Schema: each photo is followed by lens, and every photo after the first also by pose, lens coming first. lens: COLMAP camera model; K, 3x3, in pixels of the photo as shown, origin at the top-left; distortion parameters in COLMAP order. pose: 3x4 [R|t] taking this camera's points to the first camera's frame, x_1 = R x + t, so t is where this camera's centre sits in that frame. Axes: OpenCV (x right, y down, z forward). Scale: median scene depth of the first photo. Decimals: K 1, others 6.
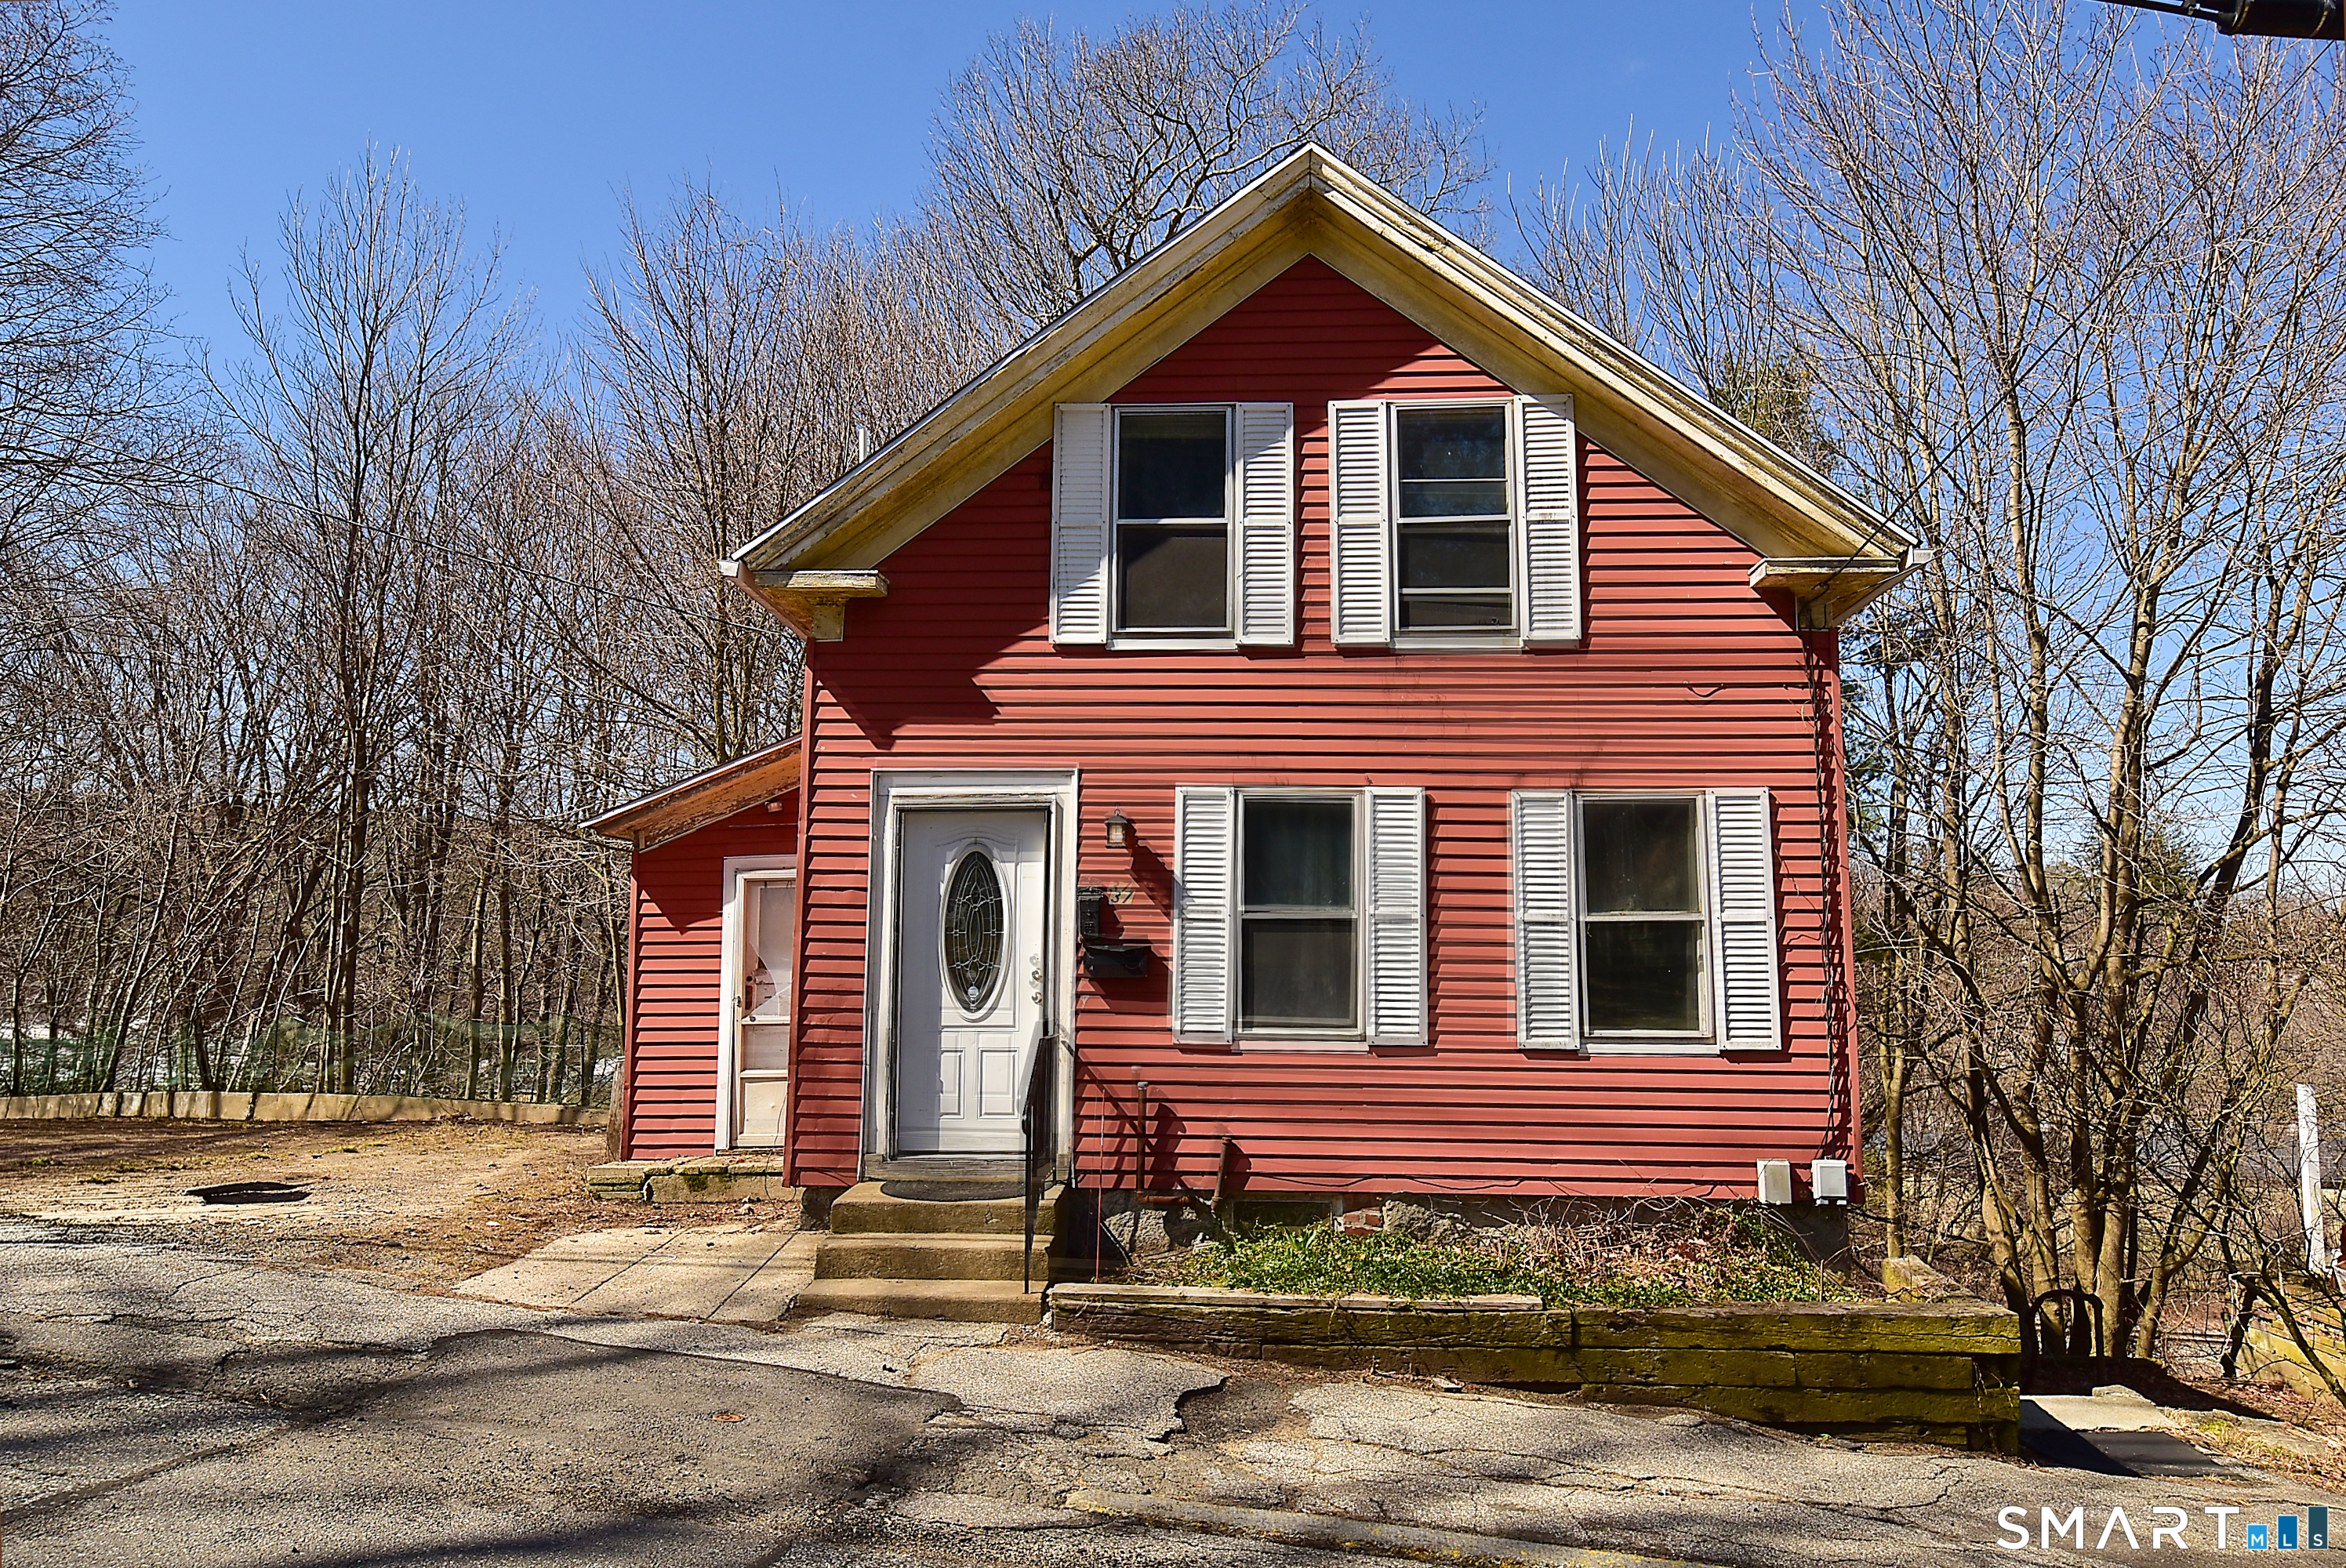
lens RADIAL K [[1468.9, 0, 1173.0], [0, 1468.9, 784.0], [0, 0, 1]] dist [0.001037, 0.000142]
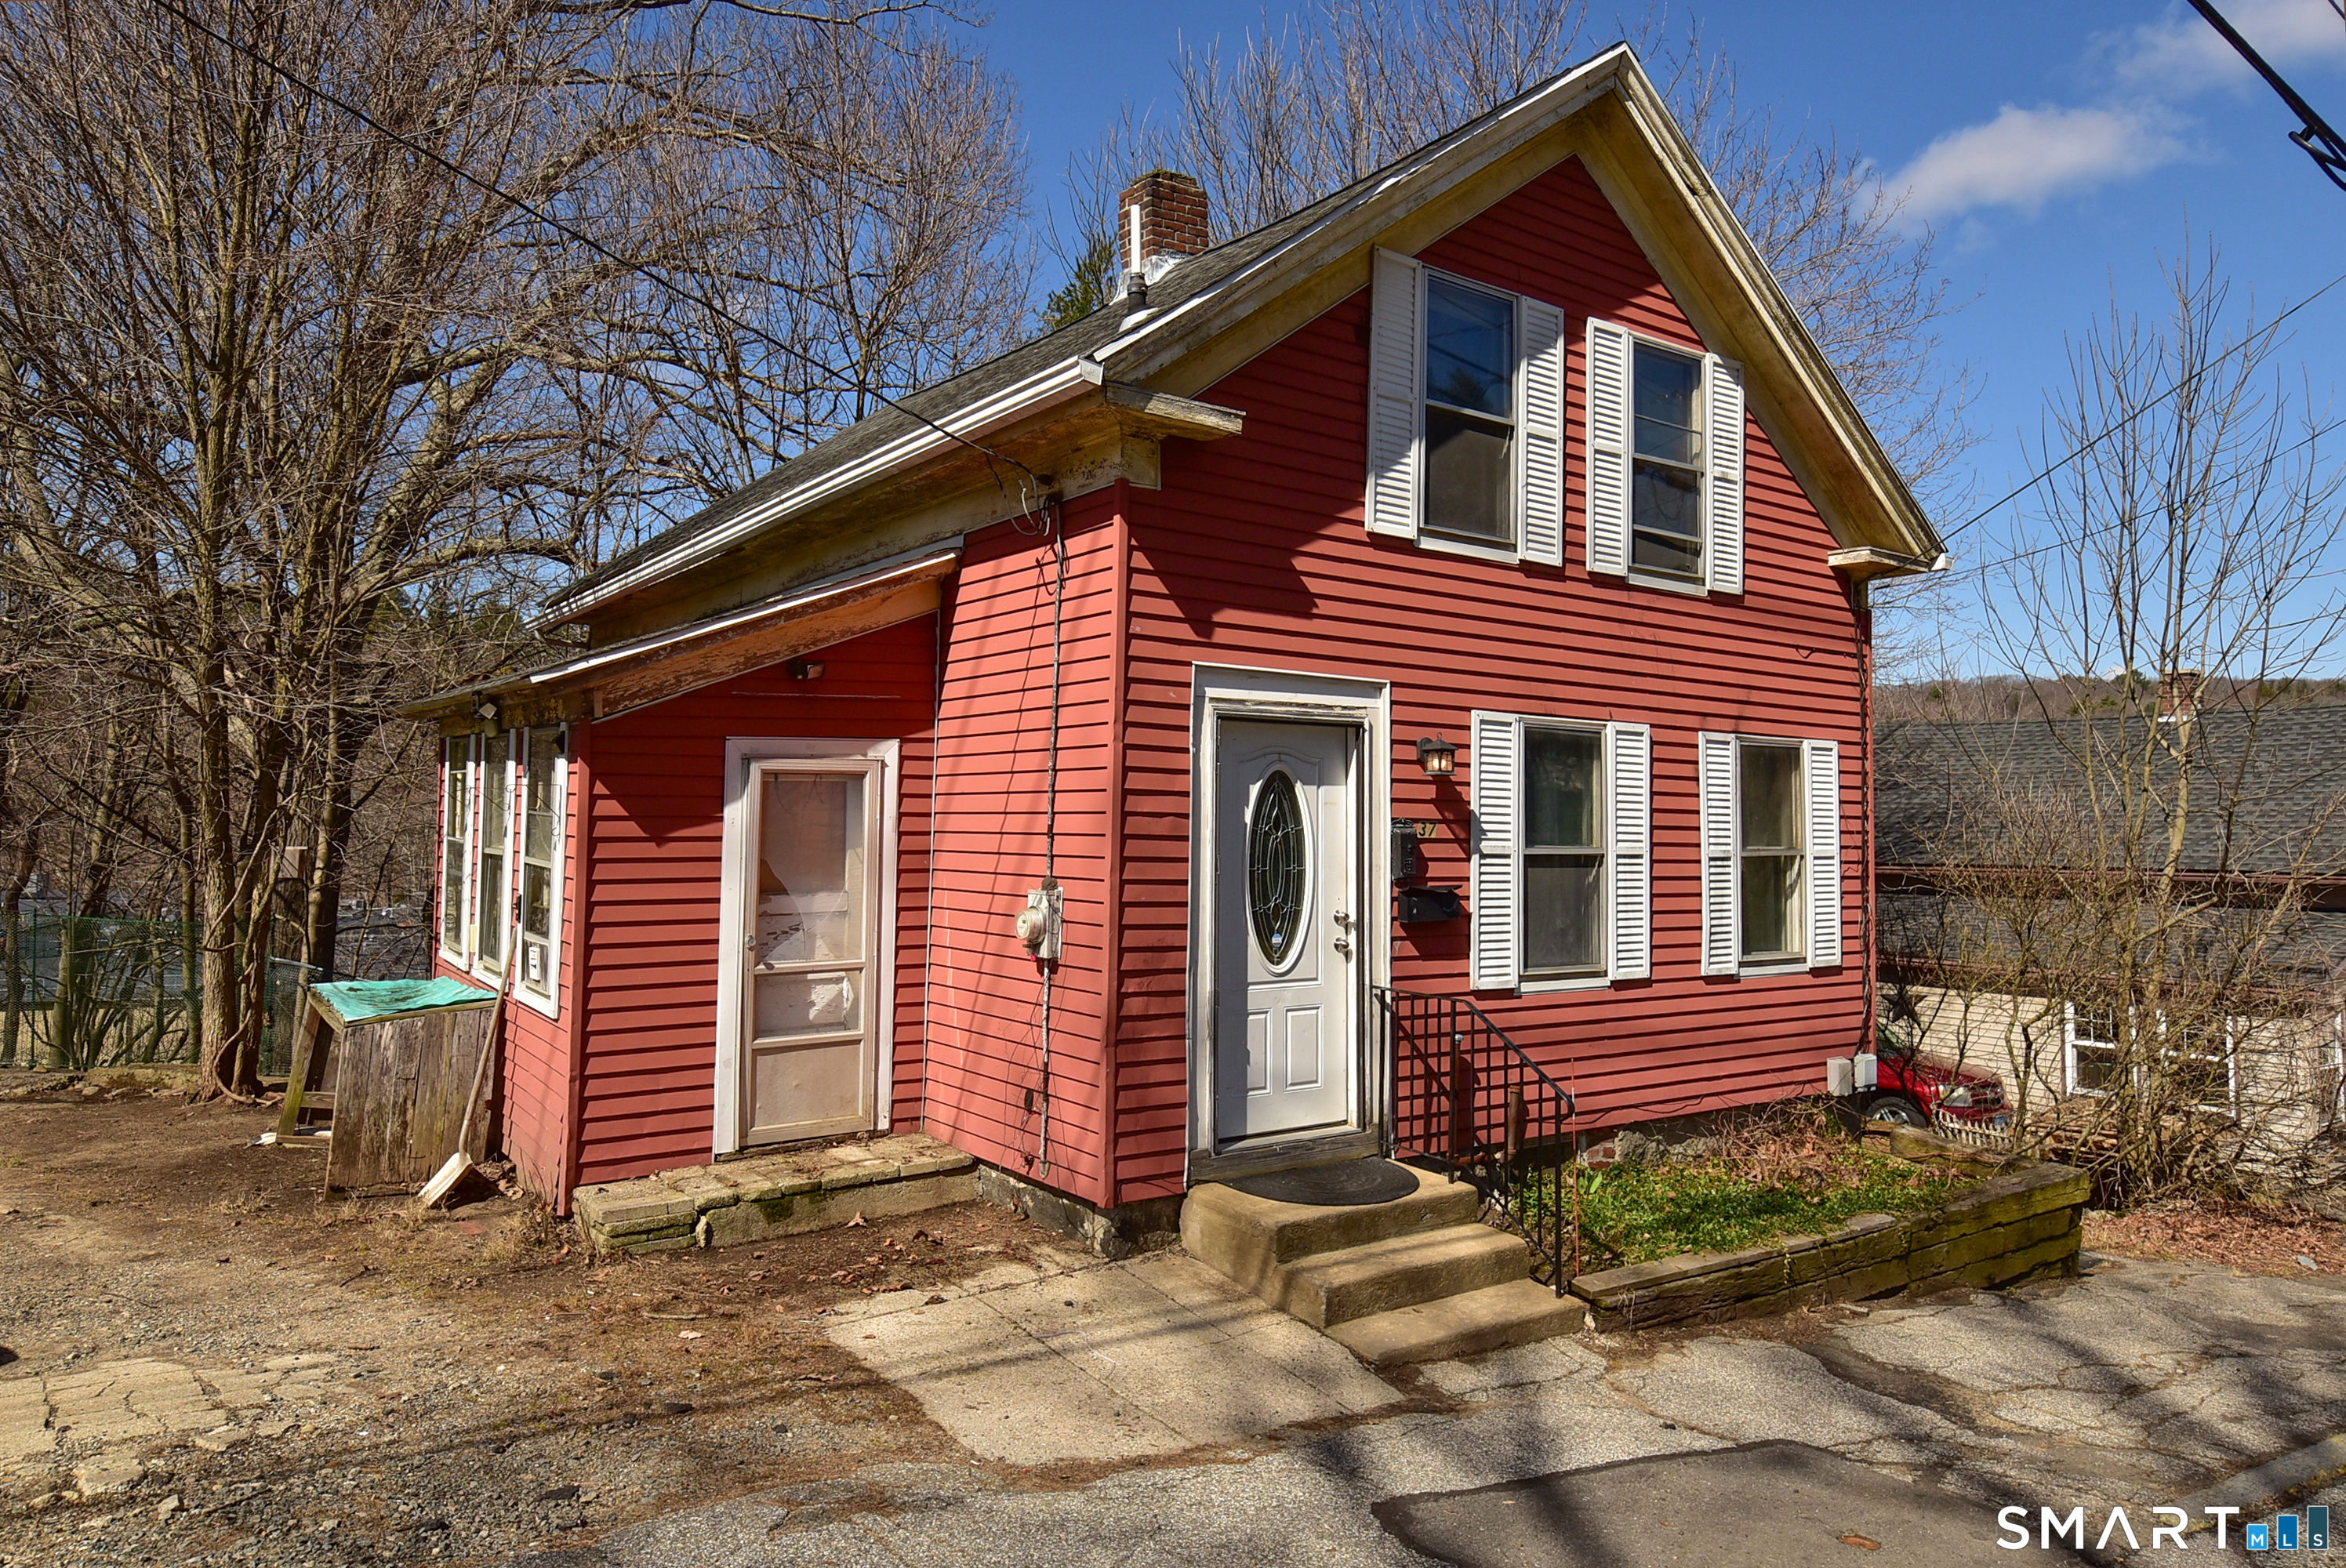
lens RADIAL K [[1486.2, 0, 1173.9], [0, 1486.2, 700.6], [0, 0, 1]] dist [0.000915, -0.001161]
pose [[0.778139, 0.058102, 0.625399, -0.711863], [-0.101568, 0.994247, 0.034005, -0.015805], [-0.619826, -0.089981, 0.779564, 0.391872]]
